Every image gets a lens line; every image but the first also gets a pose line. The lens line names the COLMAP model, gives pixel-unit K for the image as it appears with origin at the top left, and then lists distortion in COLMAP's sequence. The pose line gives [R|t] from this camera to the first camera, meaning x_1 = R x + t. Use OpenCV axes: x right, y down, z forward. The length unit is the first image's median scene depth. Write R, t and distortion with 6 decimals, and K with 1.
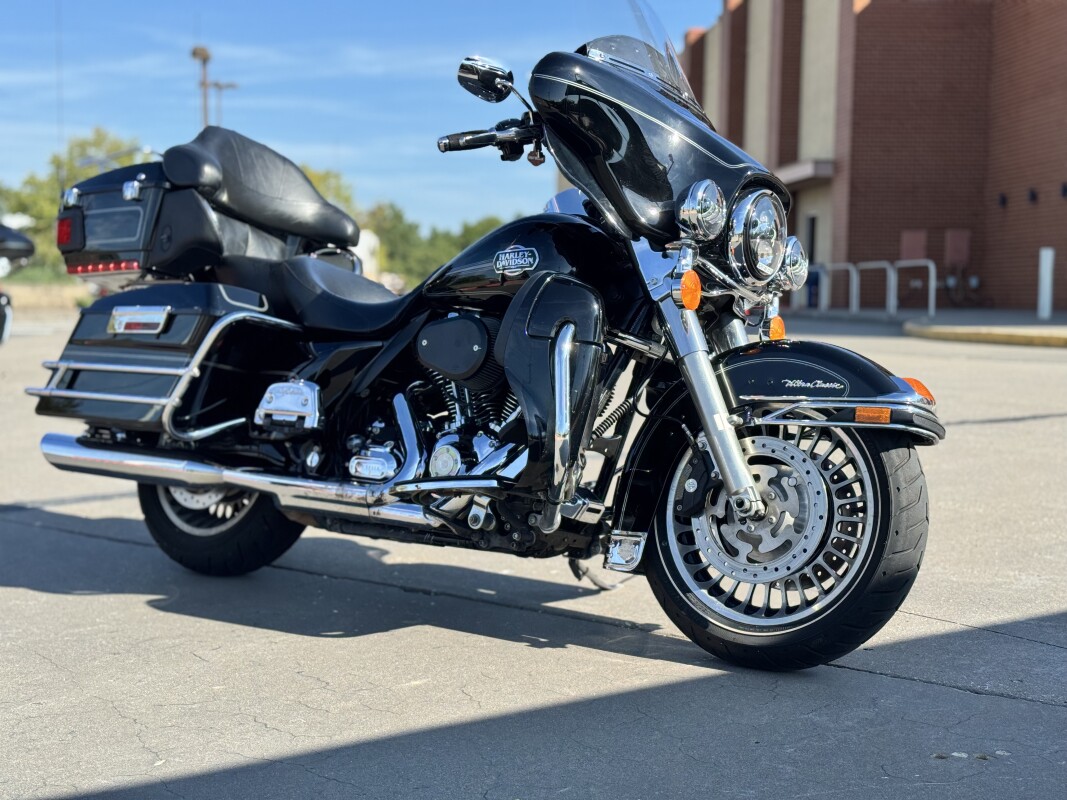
lens RADIAL K [[1440.8, 0, 531.0], [0, 1440.8, 401.6], [0, 0, 1]] dist [0.111290, 0.000000]
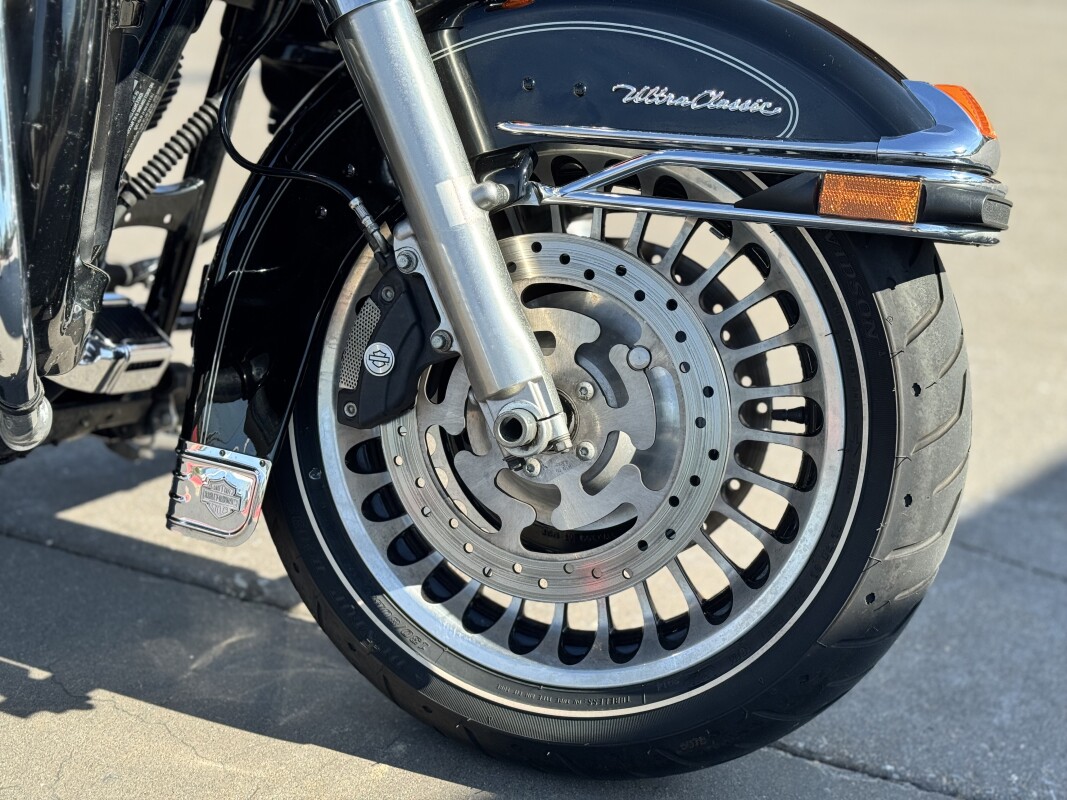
lens RADIAL K [[1440.8, 0, 537.5], [0, 1440.8, 403.6], [0, 0, 1]] dist [0.111290, 0.000000]
pose [[0.969970, -0.062826, 0.234971, 0.060174], [-0.008510, 0.956706, 0.290930, -0.044696], [-0.243076, -0.284193, 0.927442, 0.625300]]
